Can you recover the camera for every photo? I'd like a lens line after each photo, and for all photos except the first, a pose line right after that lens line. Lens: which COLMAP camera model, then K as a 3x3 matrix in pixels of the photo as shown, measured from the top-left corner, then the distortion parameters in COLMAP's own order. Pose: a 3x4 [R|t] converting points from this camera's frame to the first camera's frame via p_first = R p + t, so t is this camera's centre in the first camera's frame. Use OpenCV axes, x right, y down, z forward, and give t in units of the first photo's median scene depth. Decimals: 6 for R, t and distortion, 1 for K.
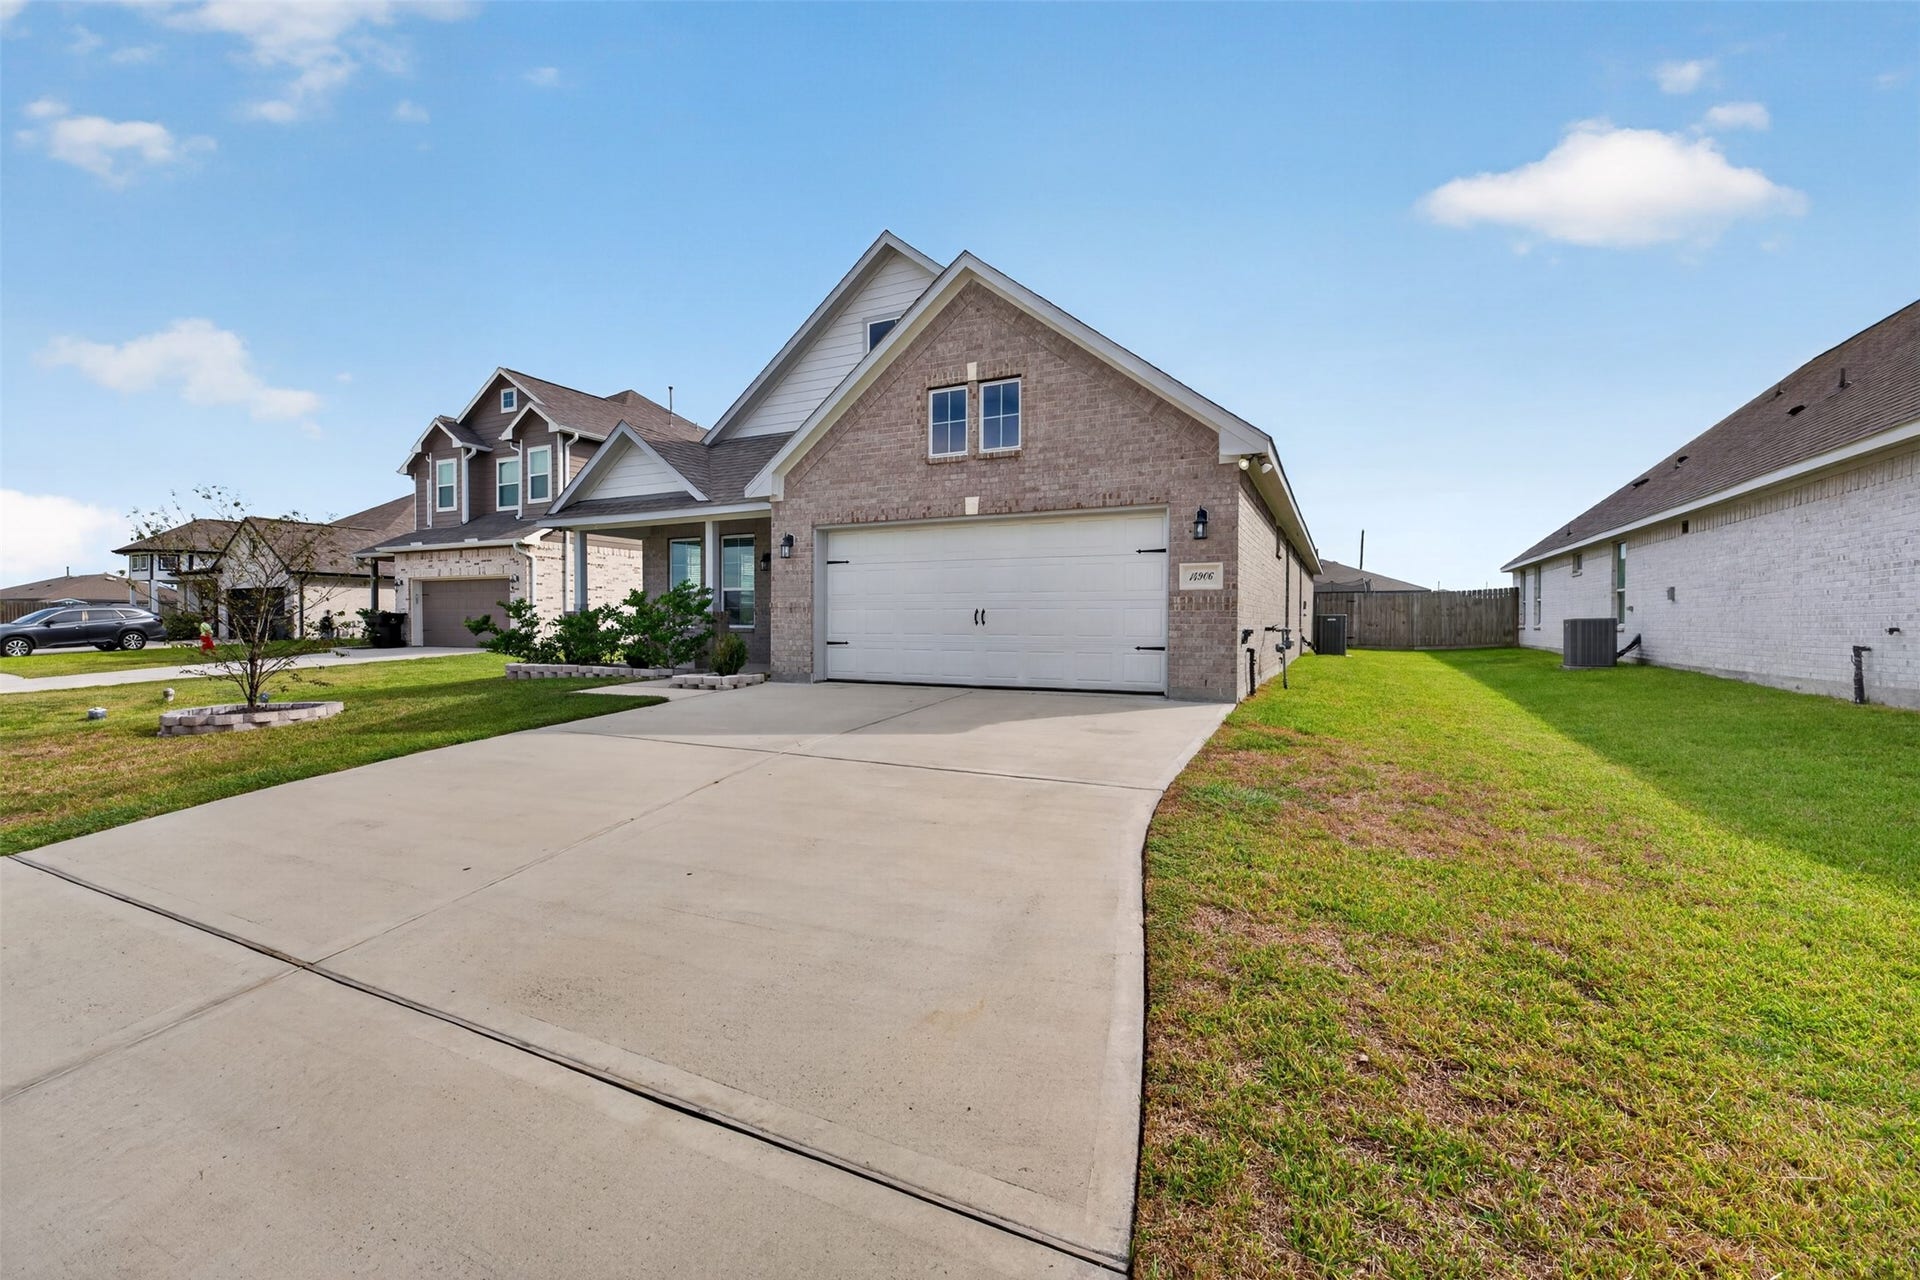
lens RADIAL K [[792.2, 0, 961.1], [0, 792.2, 633.7], [0, 0, 1]] dist [0.000990, -0.000552]
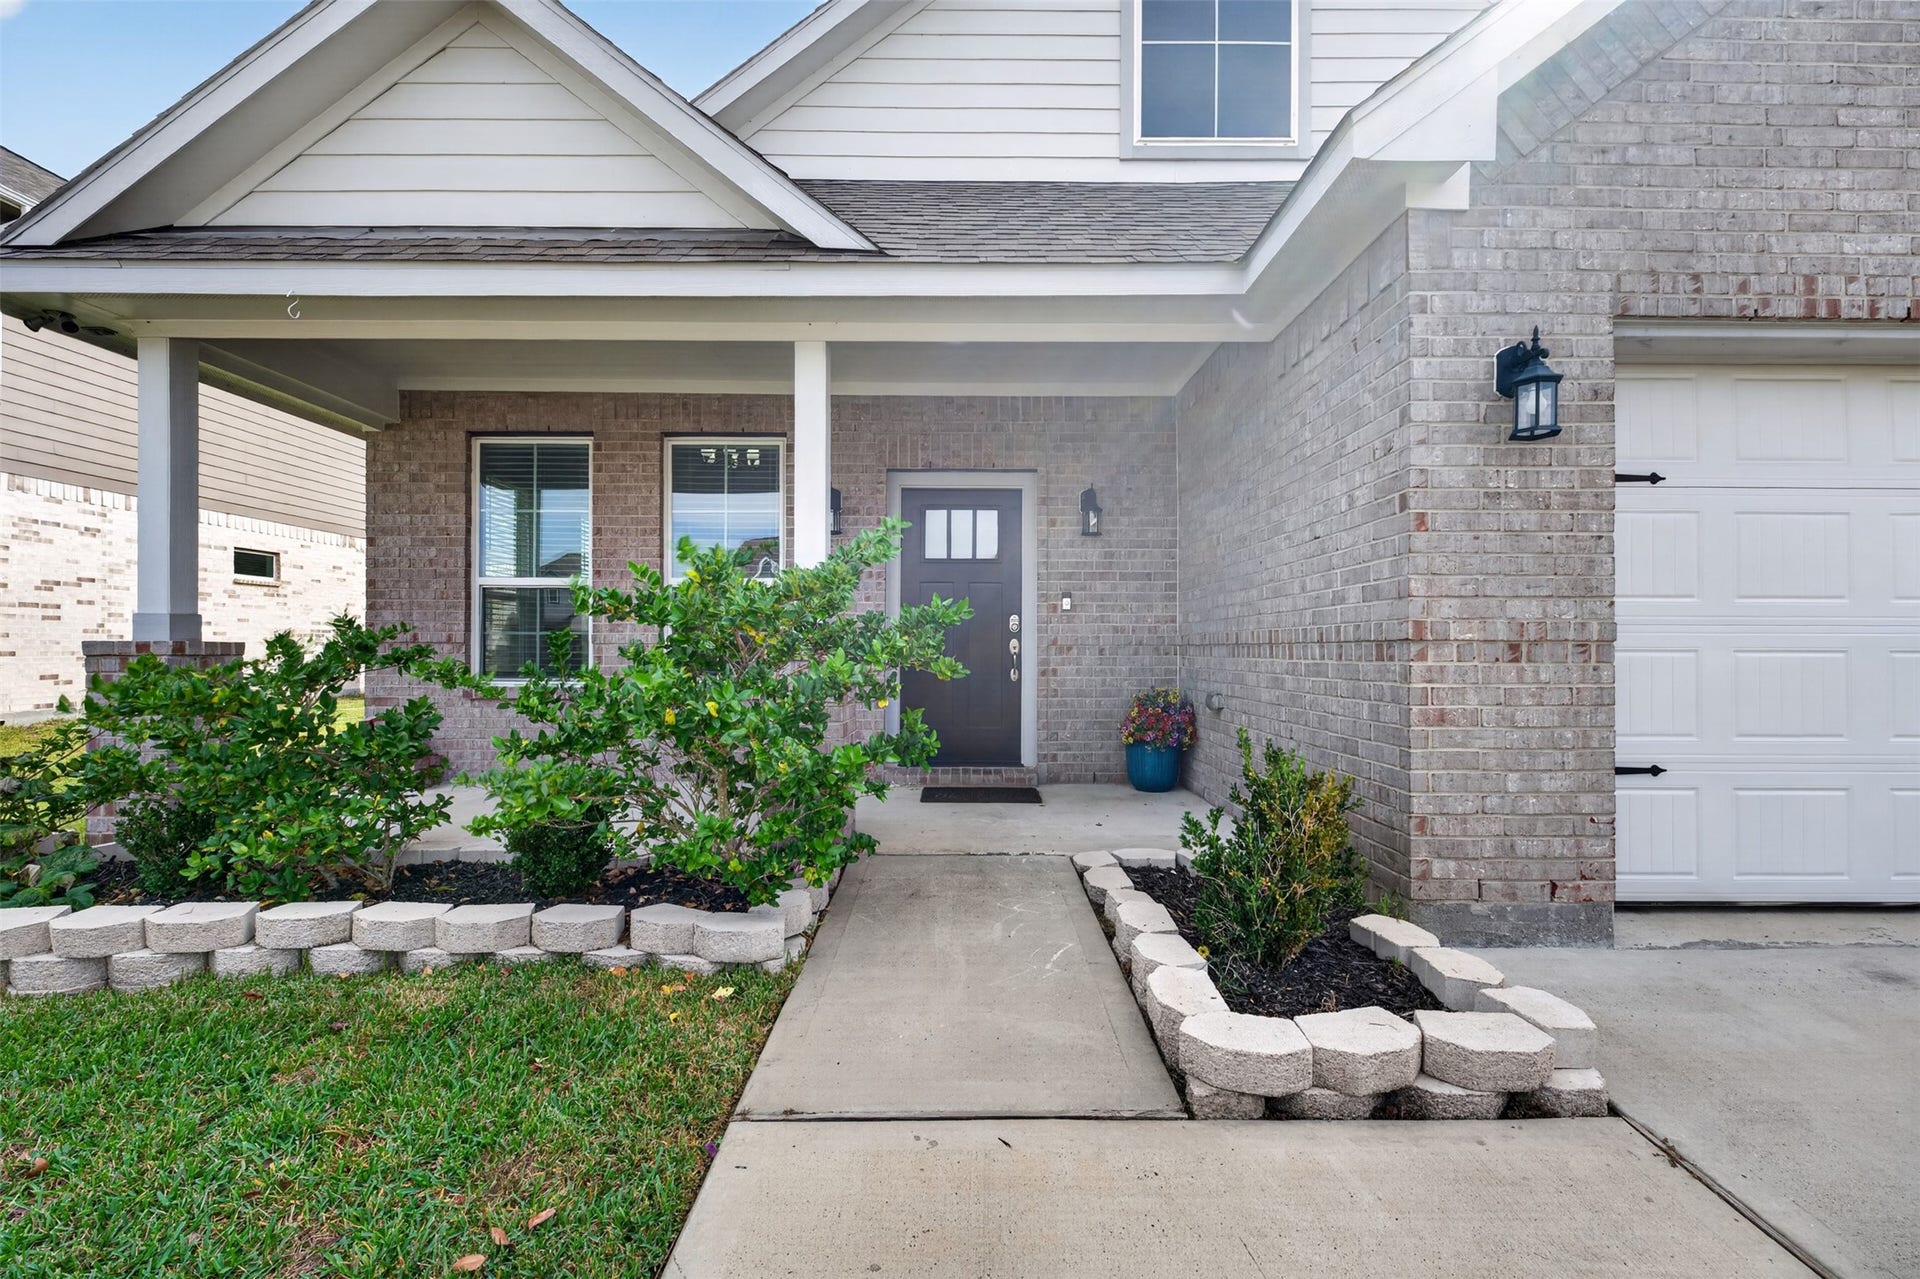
lens RADIAL K [[792.2, 0, 960.0], [0, 792.2, 646.8], [0, 0, 1]] dist [0.000990, -0.000552]
pose [[0.895959, 0.003931, 0.444120, -0.473549], [0.002901, 0.999888, -0.014704, -0.027937], [-0.444128, 0.014462, 0.895847, 0.844475]]
